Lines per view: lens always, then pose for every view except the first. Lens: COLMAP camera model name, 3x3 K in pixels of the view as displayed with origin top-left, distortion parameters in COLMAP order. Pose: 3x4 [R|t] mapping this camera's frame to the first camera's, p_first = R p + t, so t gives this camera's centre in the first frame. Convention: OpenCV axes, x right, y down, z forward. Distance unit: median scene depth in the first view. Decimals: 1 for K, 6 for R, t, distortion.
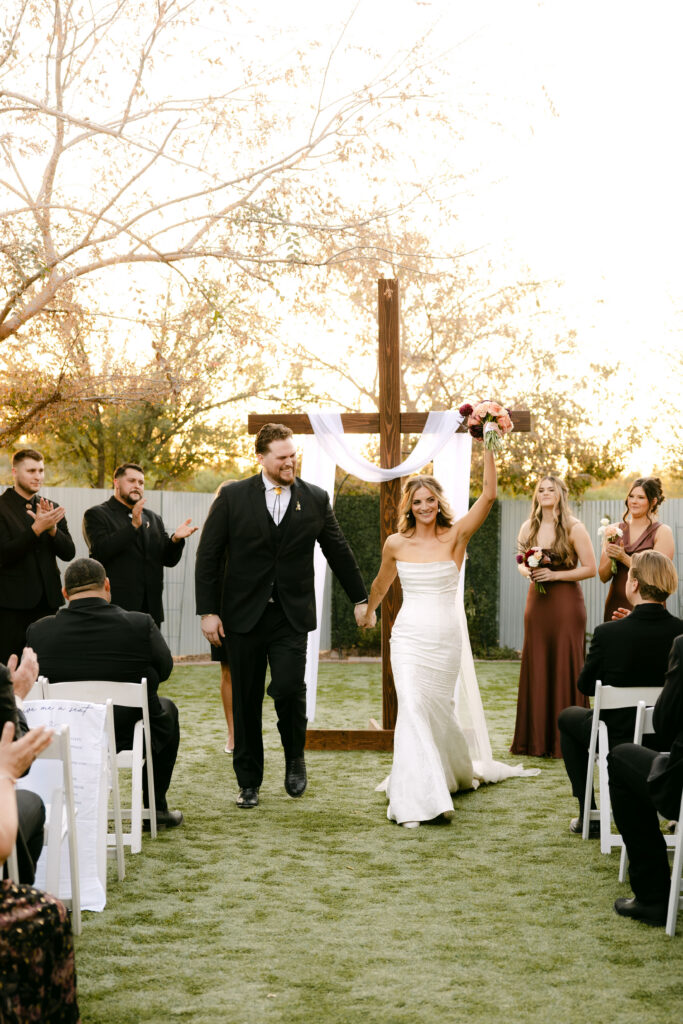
lens RADIAL K [[1806.8, 0, 362.3], [0, 1806.8, 569.3], [0, 0, 1]] dist [0.013444, 0.000000]
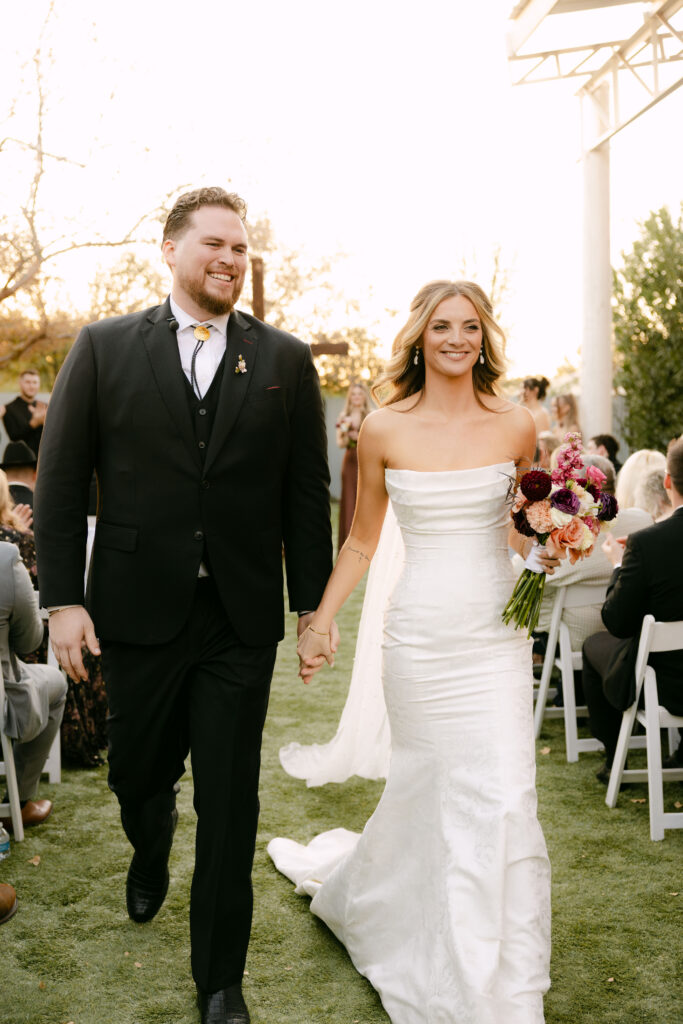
lens RADIAL K [[1266.5, 0, 334.5], [0, 1266.5, 511.6], [0, 0, 1]] dist [0.051208, 0.000000]
pose [[0.995841, -0.020770, 0.088708, -0.021918], [0.016191, 0.998514, 0.052028, 0.001491], [-0.089656, -0.050375, 0.994698, -0.105198]]
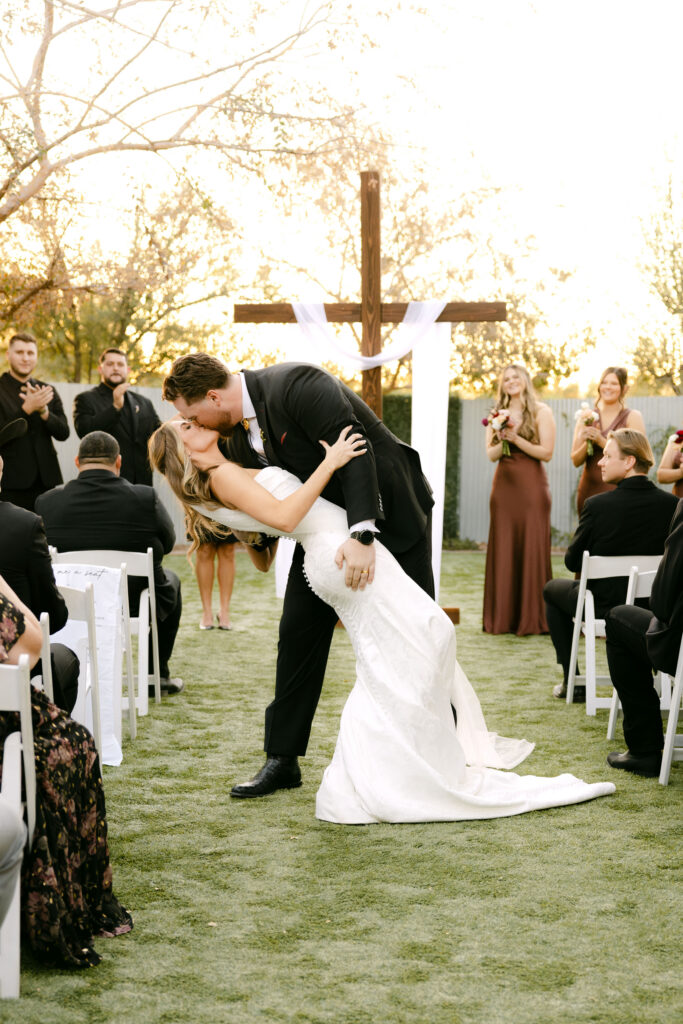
lens RADIAL K [[1720.3, 0, 375.1], [0, 1720.3, 590.3], [0, 0, 1]] dist [0.014112, 0.000000]
pose [[0.999265, 0.000447, 0.038343, -0.021824], [-0.002943, 0.997877, 0.065061, 0.014647], [-0.038233, -0.065126, 0.997144, 0.007878]]
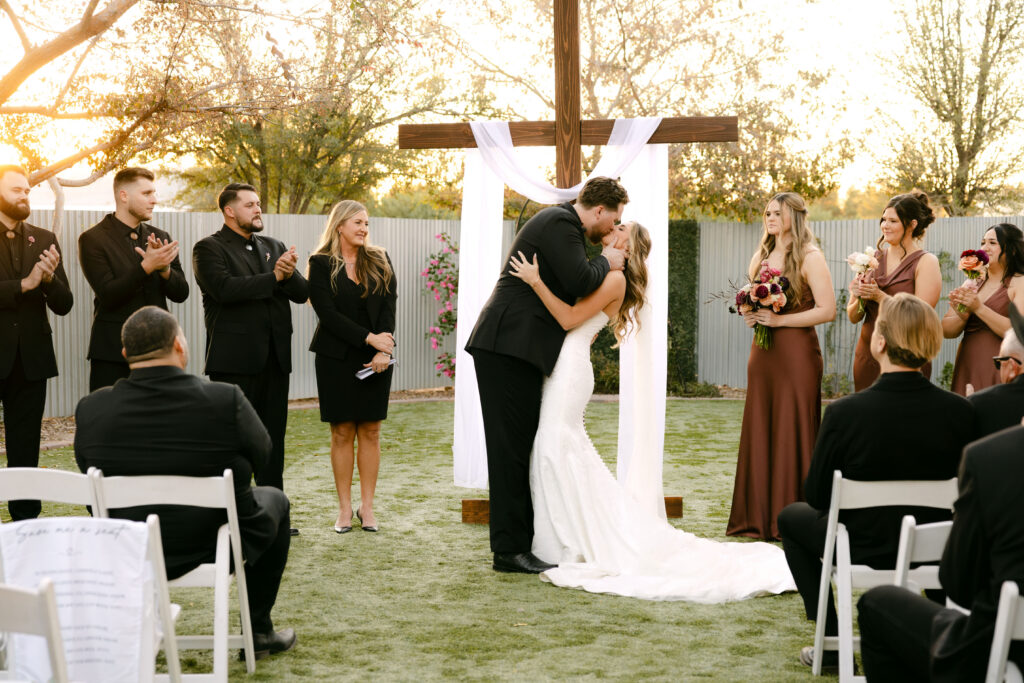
lens RADIAL K [[1733.9, 0, 478.7], [0, 1733.9, 359.9], [0, 0, 1]] dist [0.033135, 0.000000]
pose [[0.998787, -0.004529, -0.049033, 0.014104], [0.006586, 0.999102, 0.041861, -0.011008], [0.048799, -0.042133, 0.997920, 0.210883]]
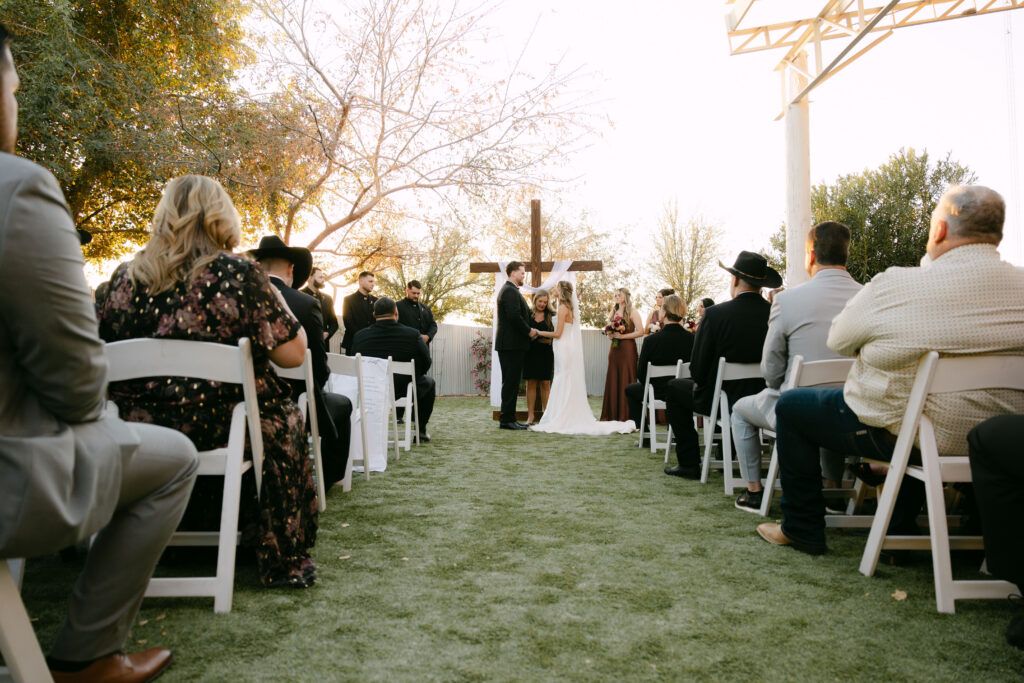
lens RADIAL K [[714.8, 0, 514.7], [0, 714.8, 335.4], [0, 0, 1]] dist [0.004483, 0.000842]
pose [[0.999983, 0.003620, -0.004621, -0.006617], [-0.003940, 0.997450, -0.071257, 0.065388], [0.004351, 0.071274, 0.997447, 0.176949]]
